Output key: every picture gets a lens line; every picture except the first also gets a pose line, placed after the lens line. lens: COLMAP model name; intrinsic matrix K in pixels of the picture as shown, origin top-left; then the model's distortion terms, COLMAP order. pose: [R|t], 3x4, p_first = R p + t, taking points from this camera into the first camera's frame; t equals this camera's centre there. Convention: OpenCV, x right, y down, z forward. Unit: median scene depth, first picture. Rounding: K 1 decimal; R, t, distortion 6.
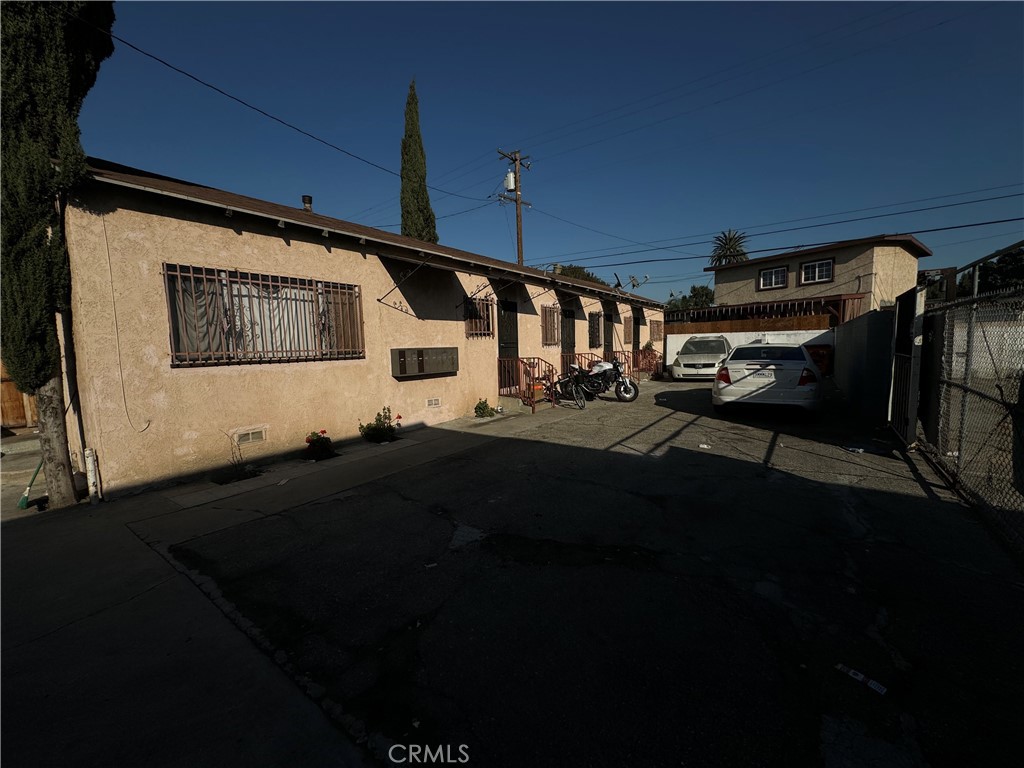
lens RADIAL K [[409.3, 0, 510.6], [0, 409.3, 383.5], [0, 0, 1]] dist [-0.001417, 0.000040]
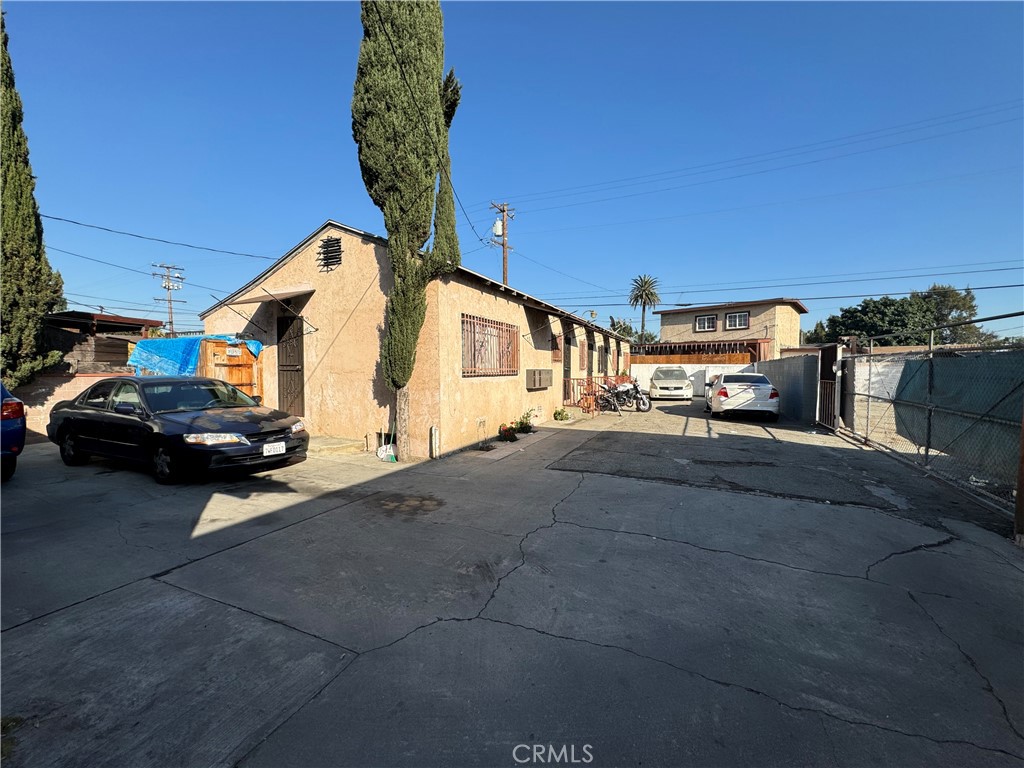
lens RADIAL K [[409.3, 0, 510.6], [0, 409.3, 383.5], [0, 0, 1]] dist [-0.001417, 0.000040]
pose [[0.980231, 0.022404, 0.196586, -0.549137], [-0.010659, 0.998105, -0.060599, 0.046524], [-0.197571, 0.057305, 0.978612, -0.346746]]
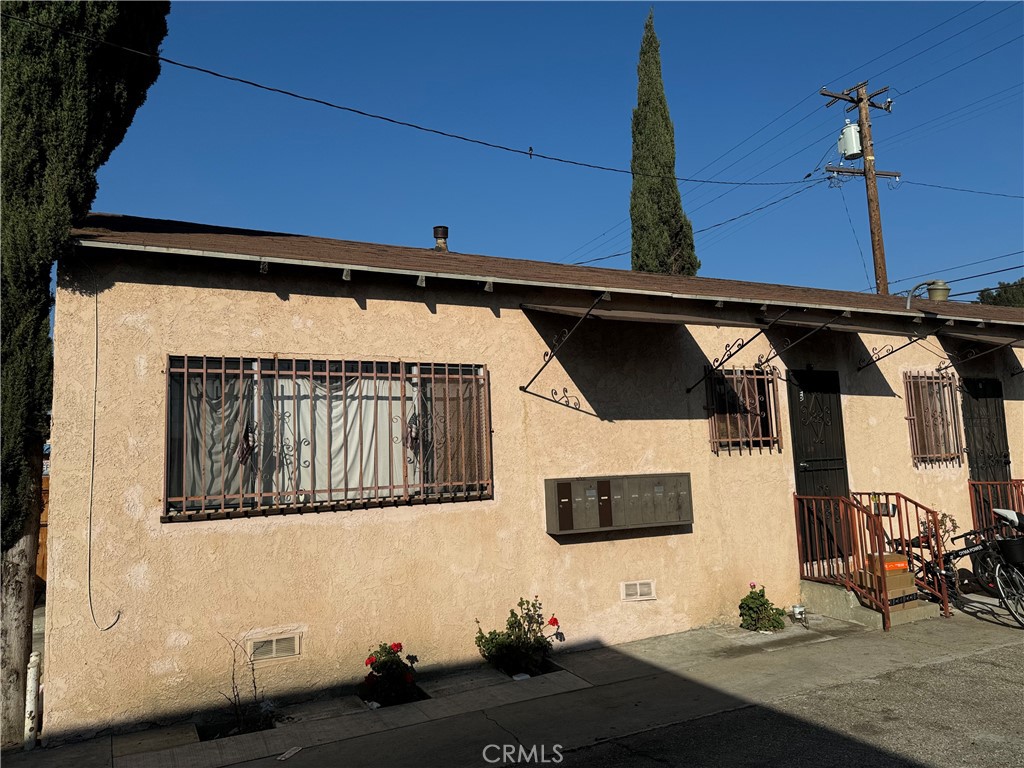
lens RADIAL K [[713.3, 0, 517.7], [0, 713.3, 384.7], [0, 0, 1]] dist [0.075193, -0.086149]
pose [[0.886738, -0.057921, -0.458629, 0.085047], [-0.027301, 0.983826, -0.177035, -0.036610], [0.461465, 0.169505, 0.870815, 0.155339]]
